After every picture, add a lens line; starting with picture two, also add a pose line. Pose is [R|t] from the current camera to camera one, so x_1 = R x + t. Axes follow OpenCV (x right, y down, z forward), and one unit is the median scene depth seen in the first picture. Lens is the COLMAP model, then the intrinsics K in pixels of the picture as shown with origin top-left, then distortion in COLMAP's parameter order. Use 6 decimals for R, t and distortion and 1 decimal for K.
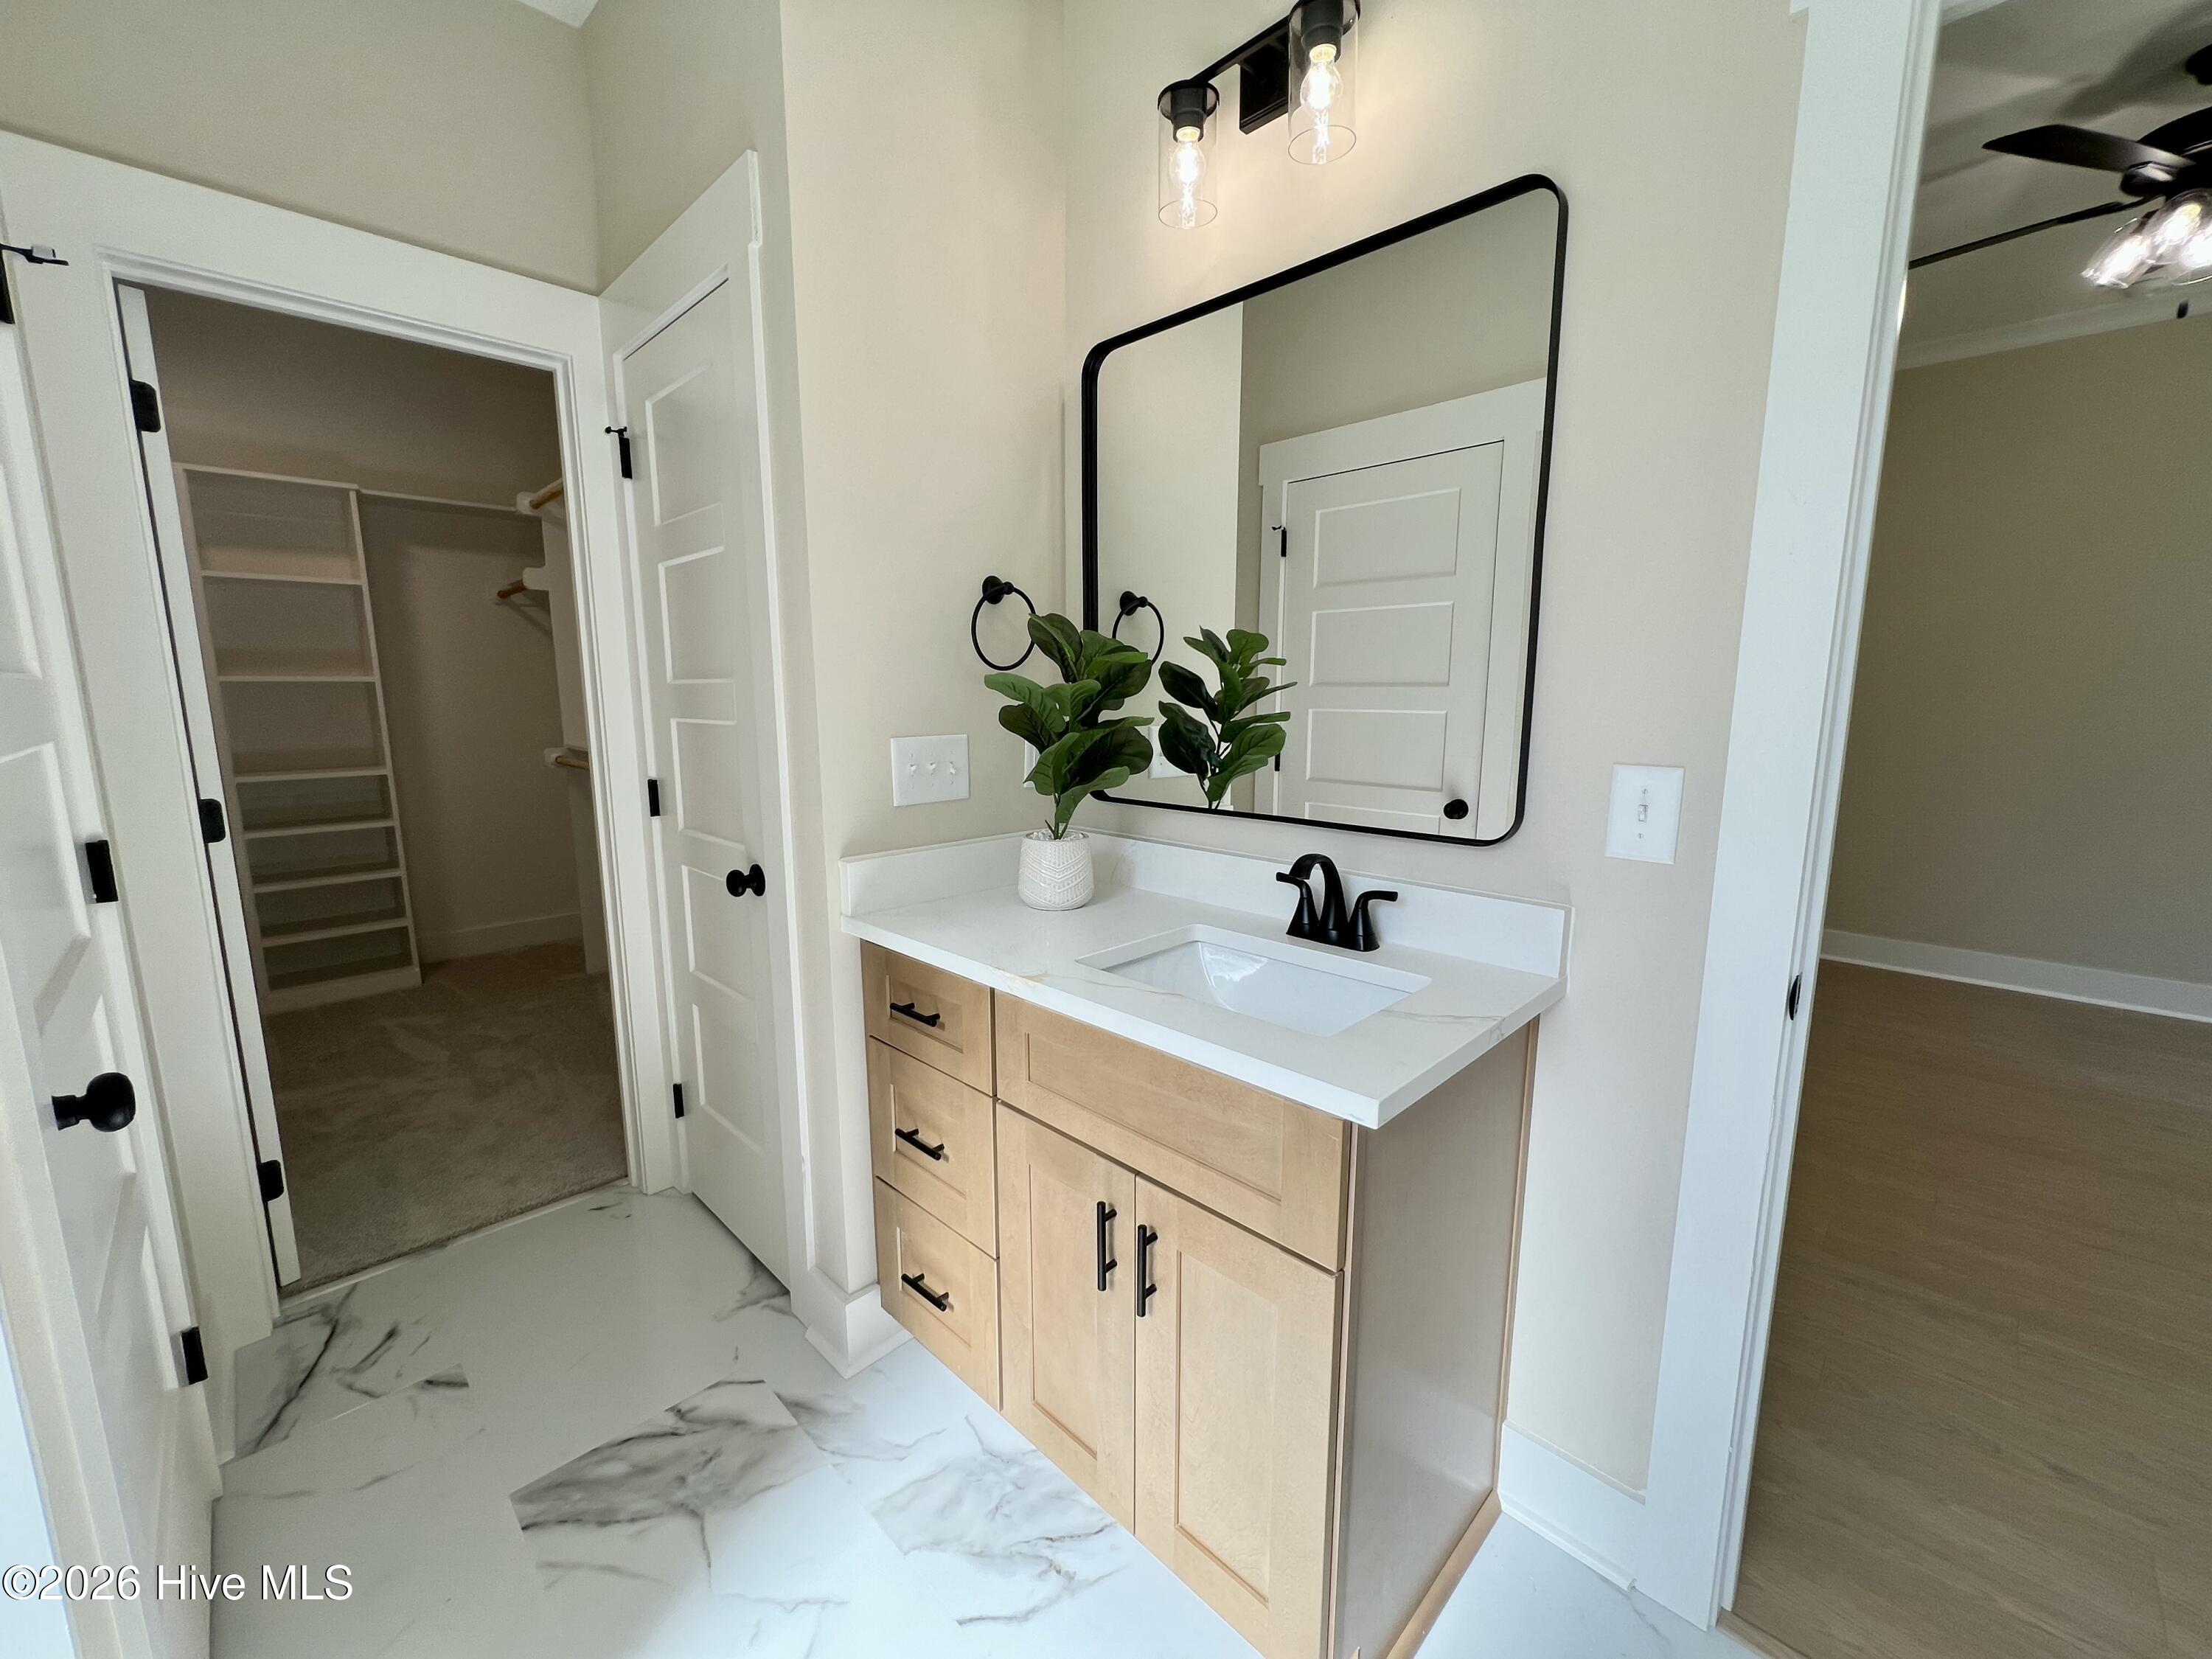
lens RADIAL K [[884.0, 0, 1100.6], [0, 884.0, 832.8], [0, 0, 1]] dist [-0.006935, 0.000177]
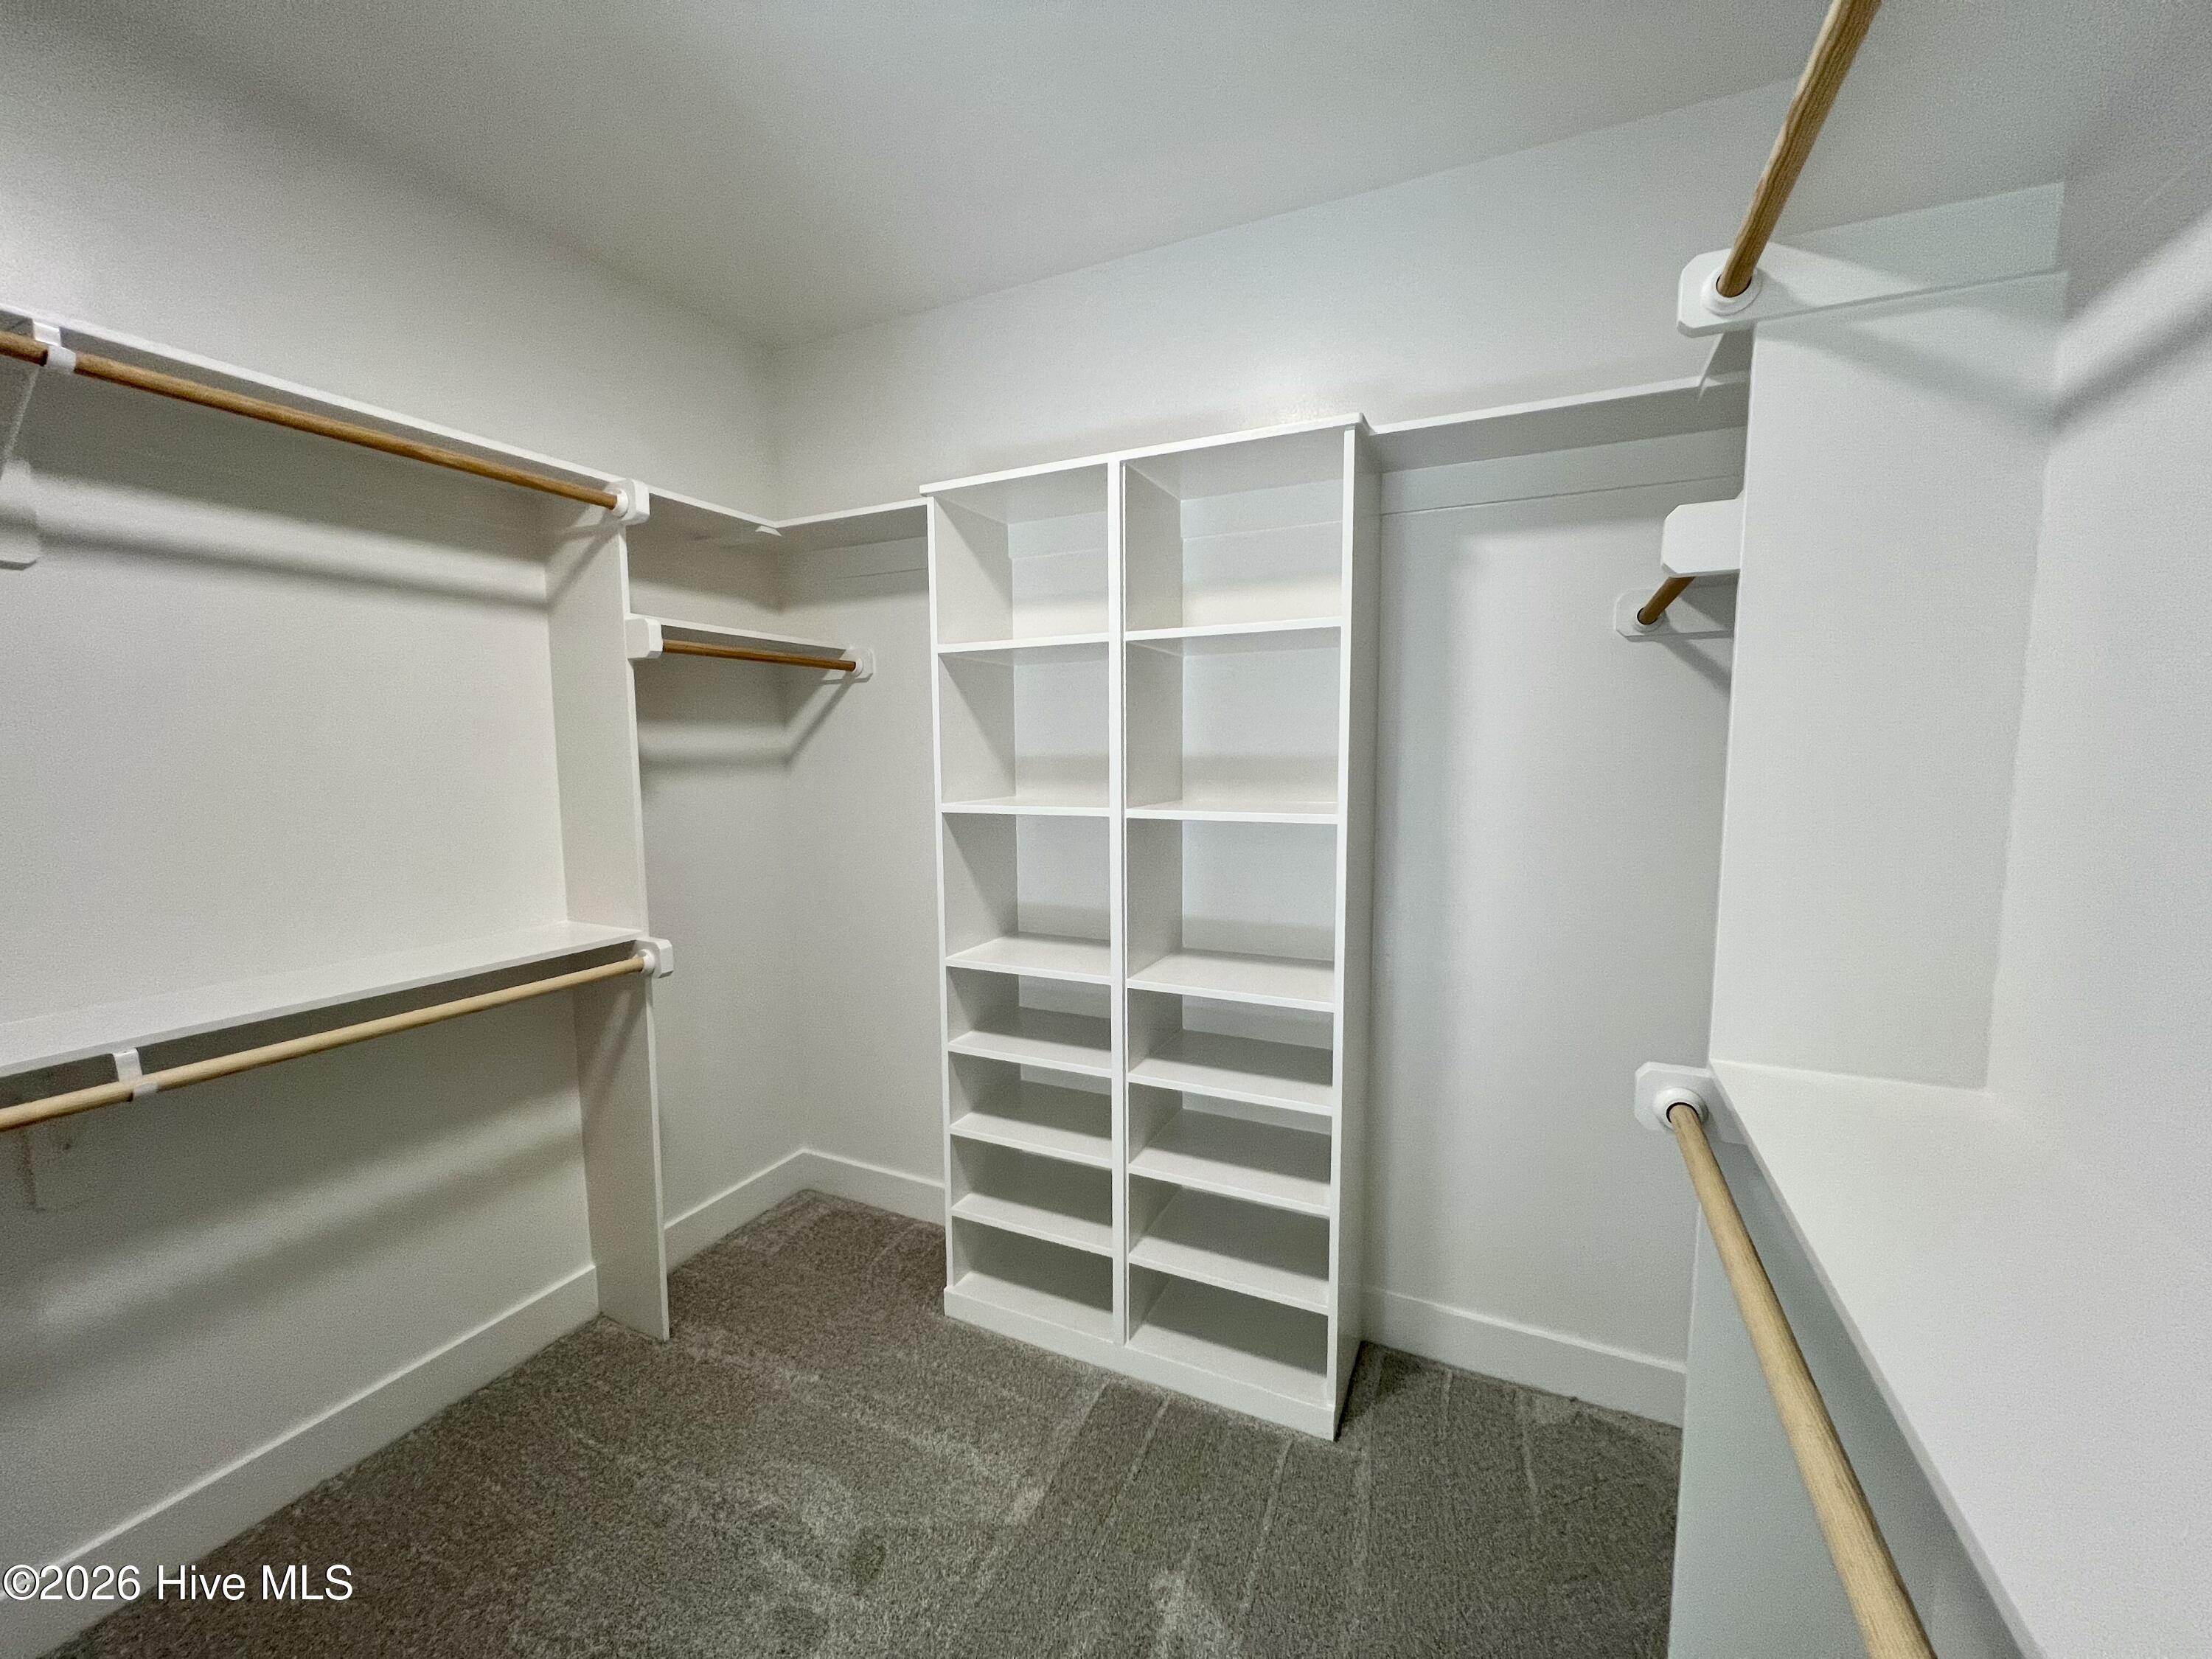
lens RADIAL K [[881.2, 0, 1096.8], [0, 881.2, 838.6], [0, 0, 1]] dist [-0.006745, -0.000108]
pose [[0.333221, 0.090187, -0.938525, -0.388823], [-0.149205, 0.987916, 0.041958, -0.152956], [0.930968, 0.126051, 0.342651, 0.667752]]
